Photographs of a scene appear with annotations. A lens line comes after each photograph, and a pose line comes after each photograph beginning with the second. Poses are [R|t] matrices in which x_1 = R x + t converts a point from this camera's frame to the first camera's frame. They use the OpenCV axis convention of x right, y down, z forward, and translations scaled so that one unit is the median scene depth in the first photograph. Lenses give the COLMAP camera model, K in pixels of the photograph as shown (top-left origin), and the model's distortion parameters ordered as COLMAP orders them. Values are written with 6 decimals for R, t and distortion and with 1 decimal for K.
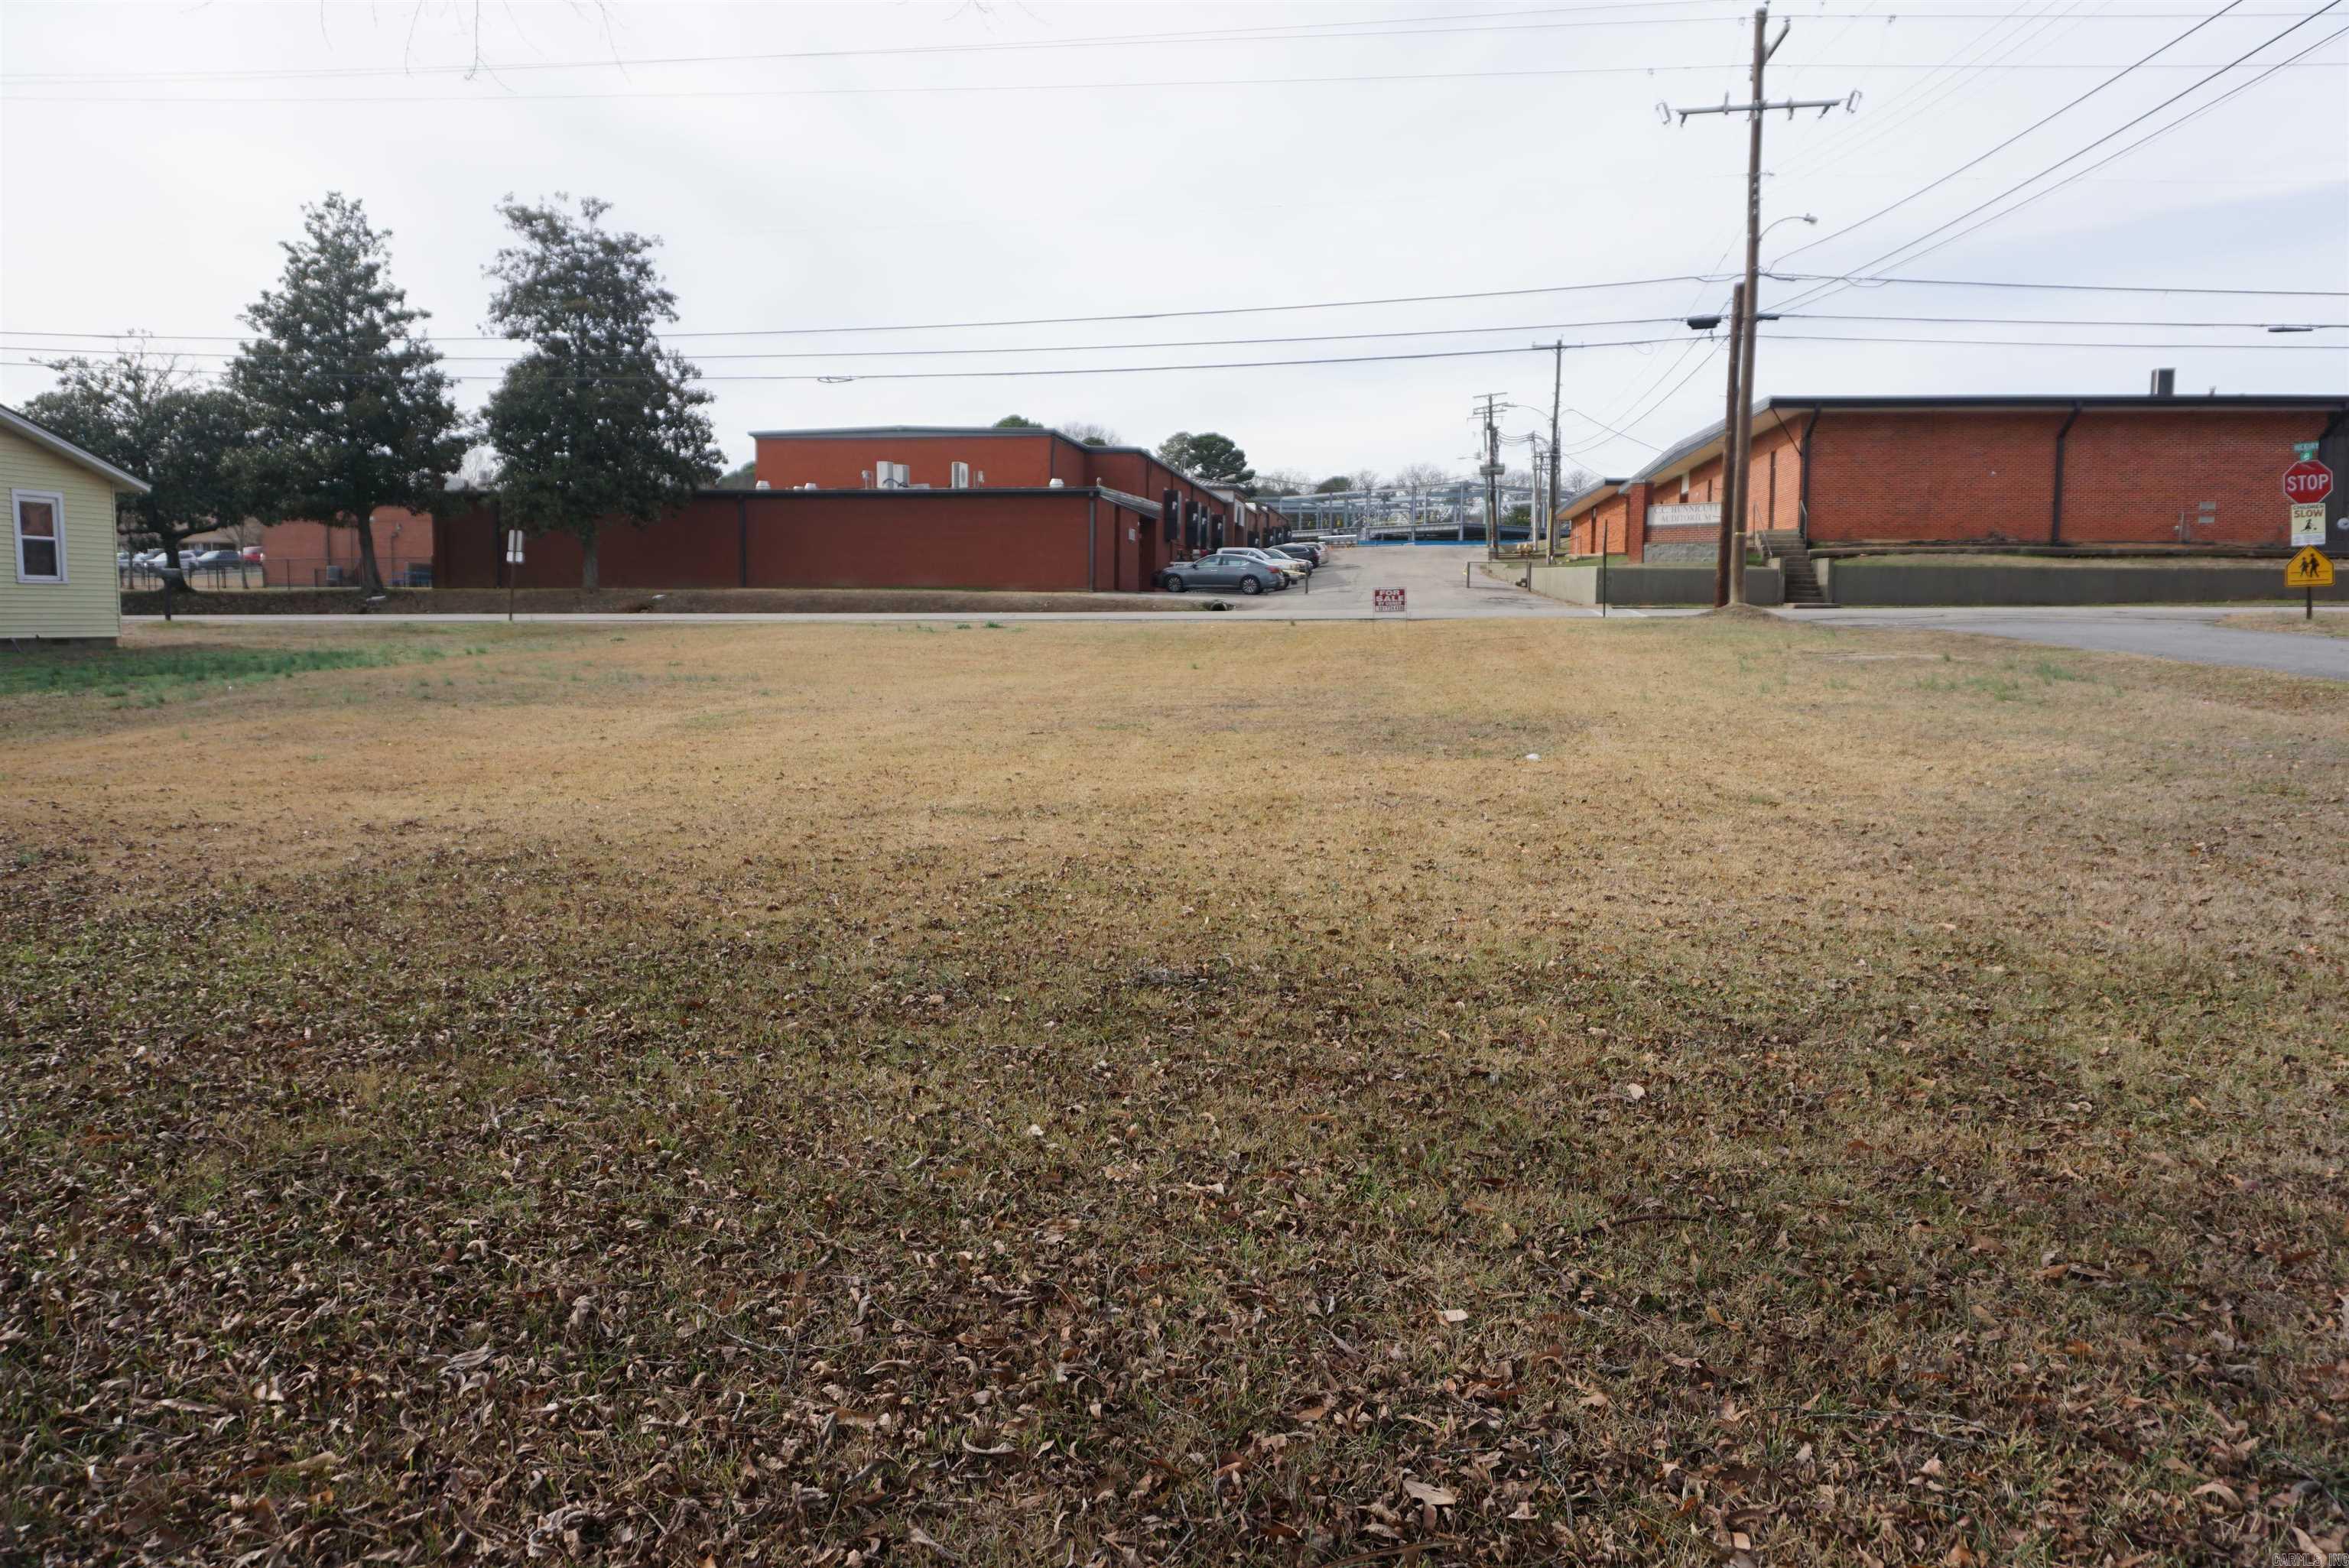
lens RADIAL K [[1609.6, 0, 1165.7], [0, 1609.6, 780.6], [0, 0, 1]] dist [-0.039339, 0.015843]
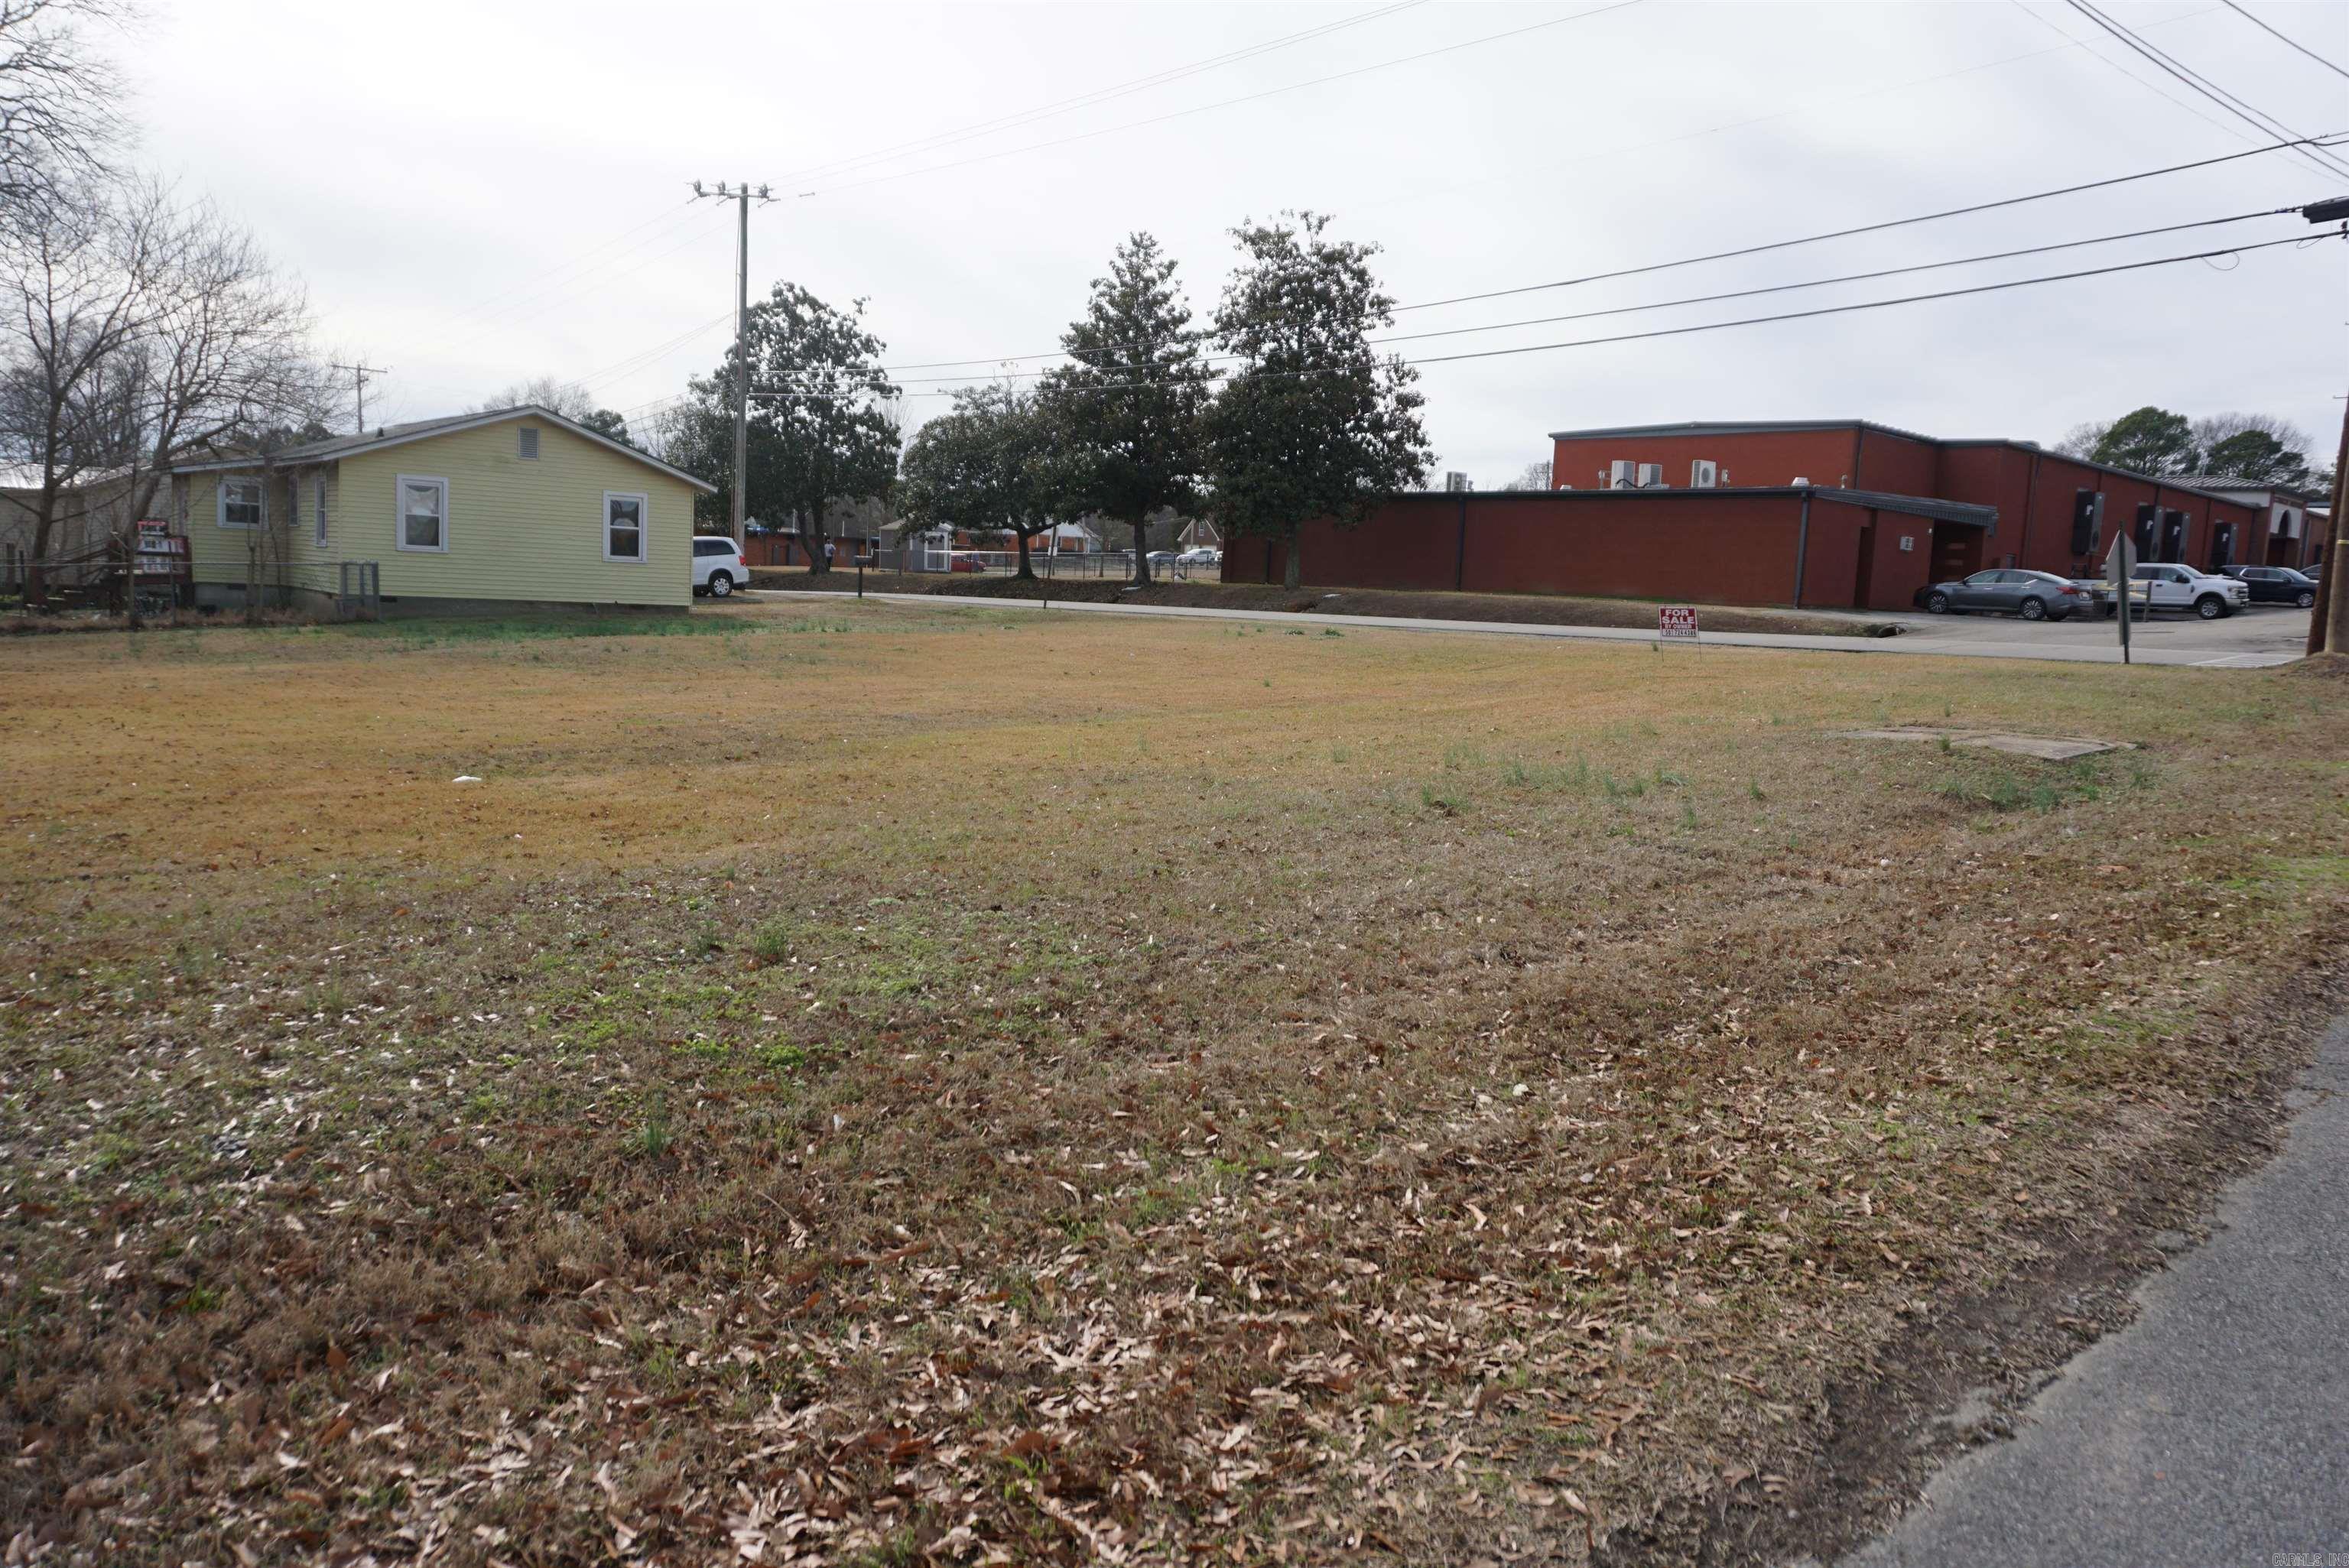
lens RADIAL K [[1609.6, 0, 1183.4], [0, 1609.6, 778.7], [0, 0, 1]] dist [-0.039339, 0.015843]
pose [[0.762815, 0.104252, -0.638158, 0.274448], [-0.107659, 0.993619, 0.033632, -0.021479], [0.637592, 0.043049, 0.769171, 0.147111]]
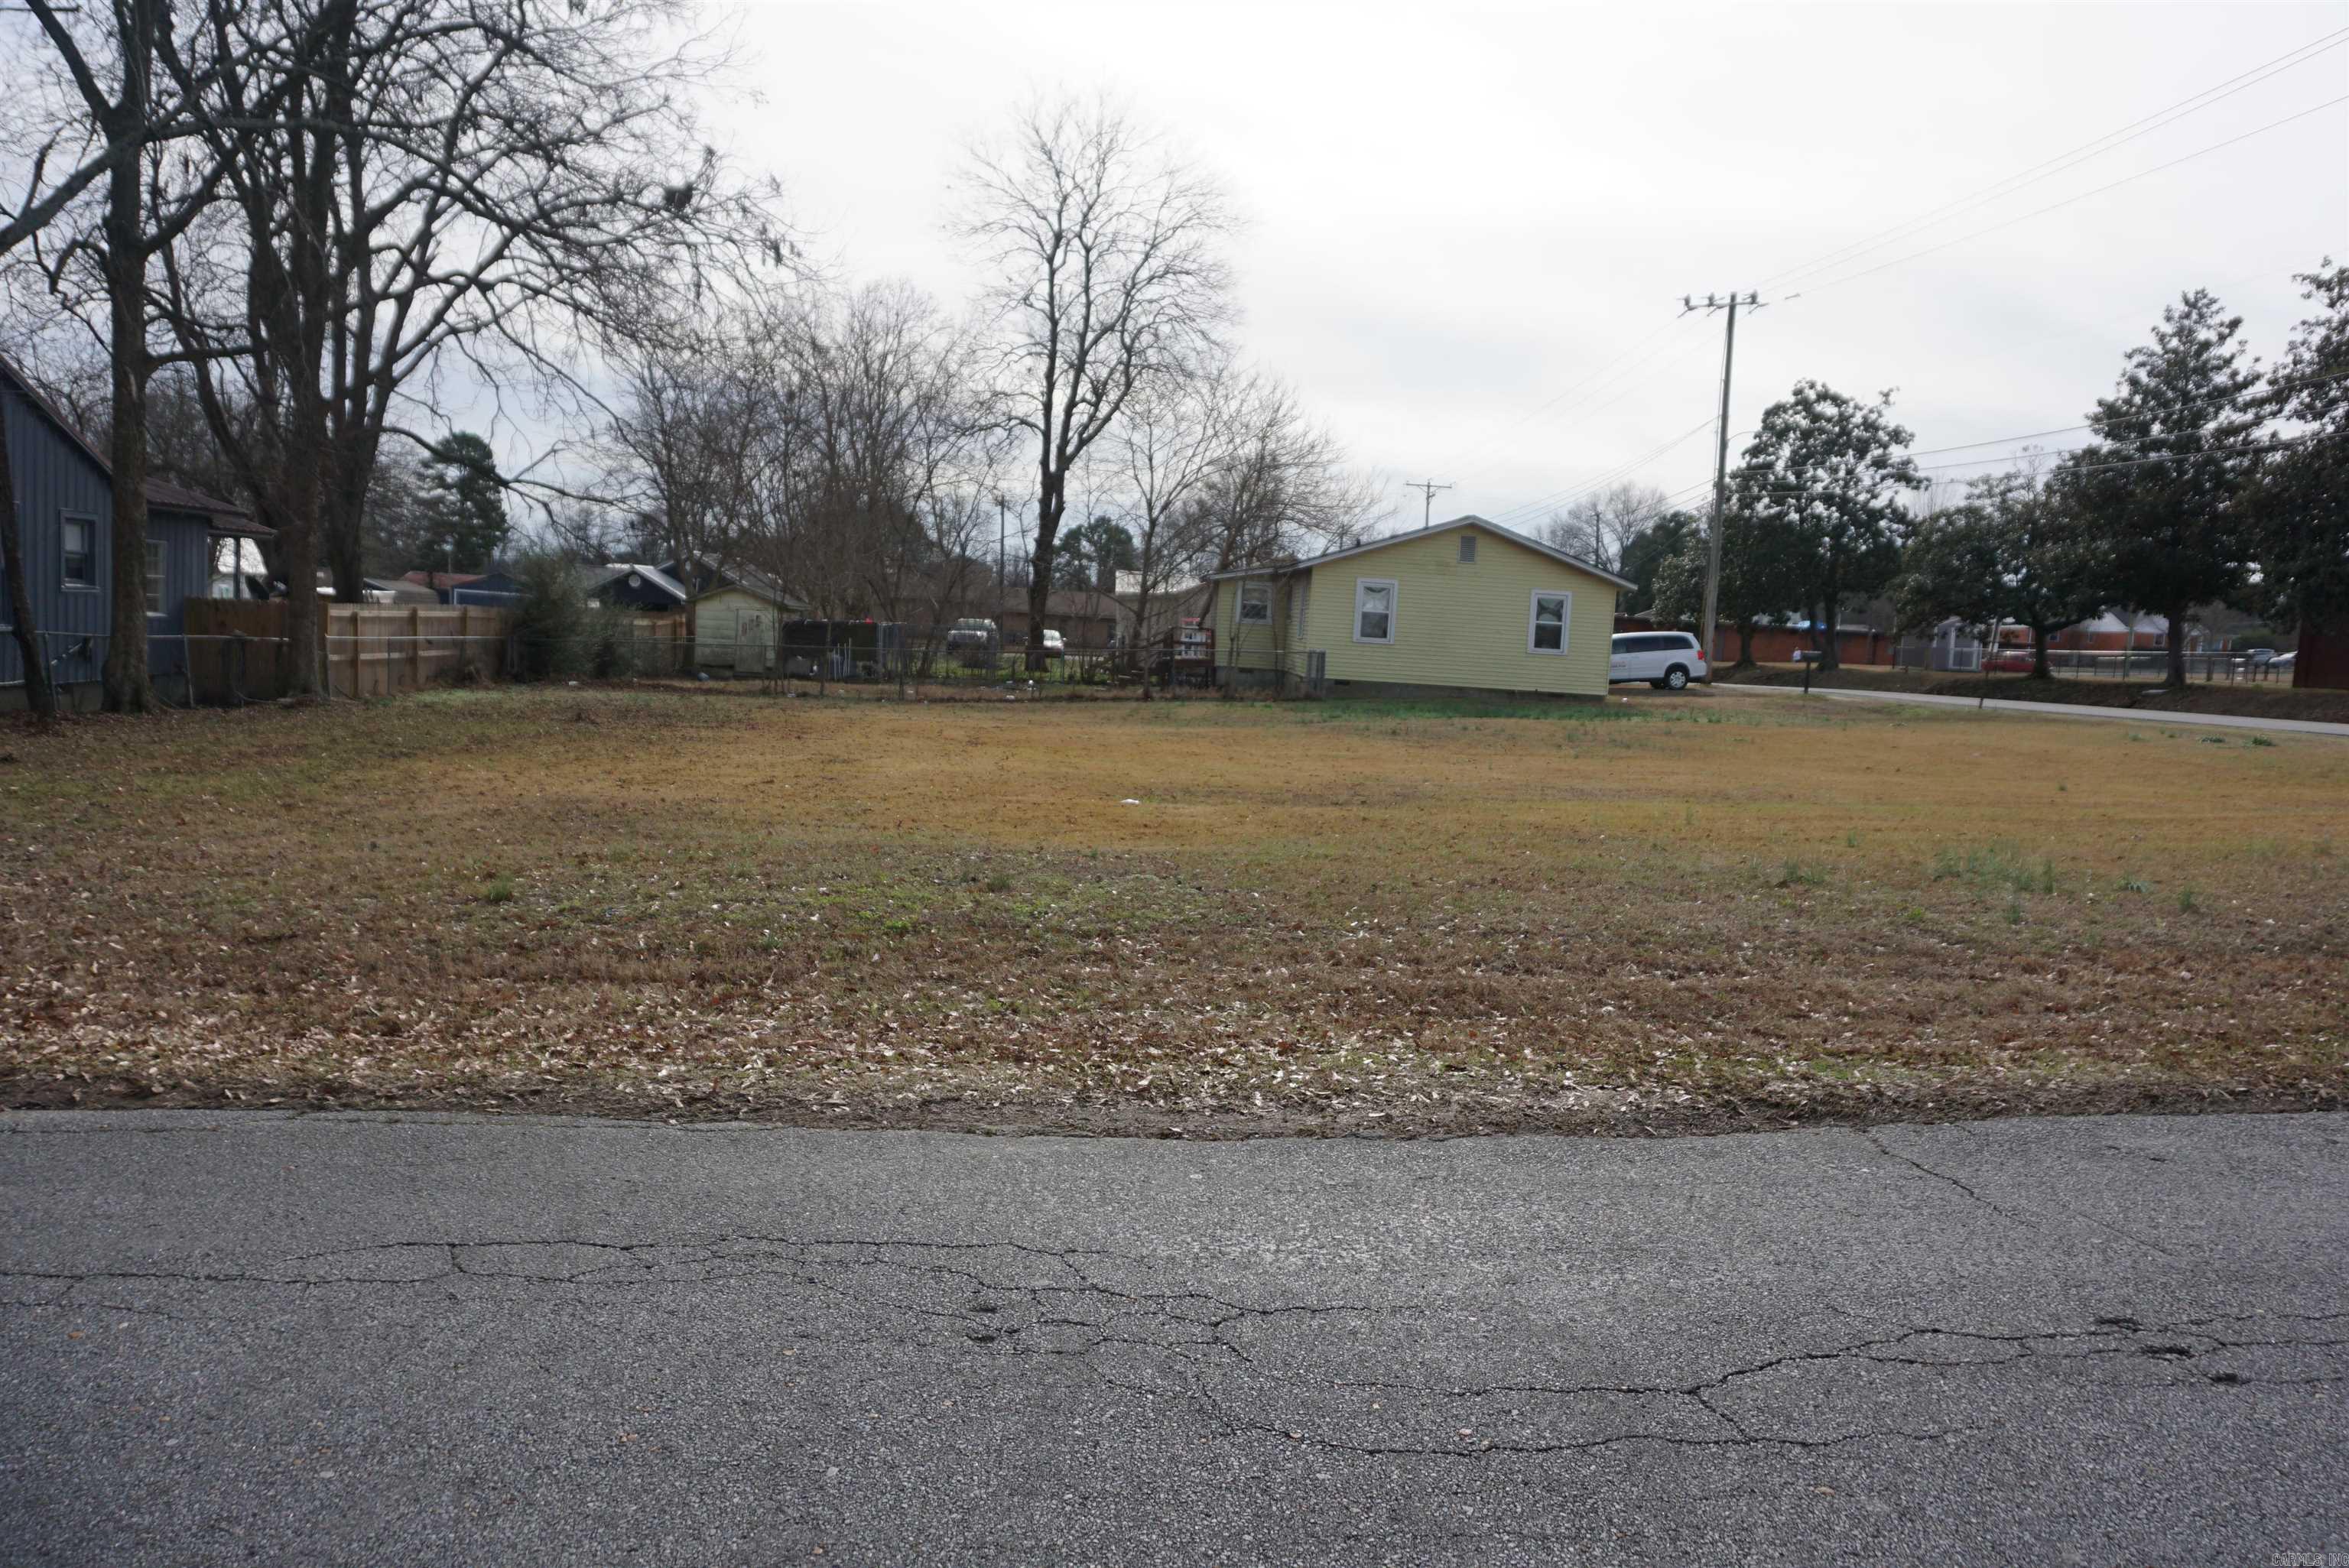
lens RADIAL K [[1609.6, 0, 1173.4], [0, 1609.6, 785.7], [0, 0, 1]] dist [-0.039339, 0.015843]
pose [[0.202214, 0.098306, -0.974395, 0.354094], [-0.153844, 0.985785, 0.067528, -0.027935], [0.967182, 0.136250, 0.214463, 0.196047]]
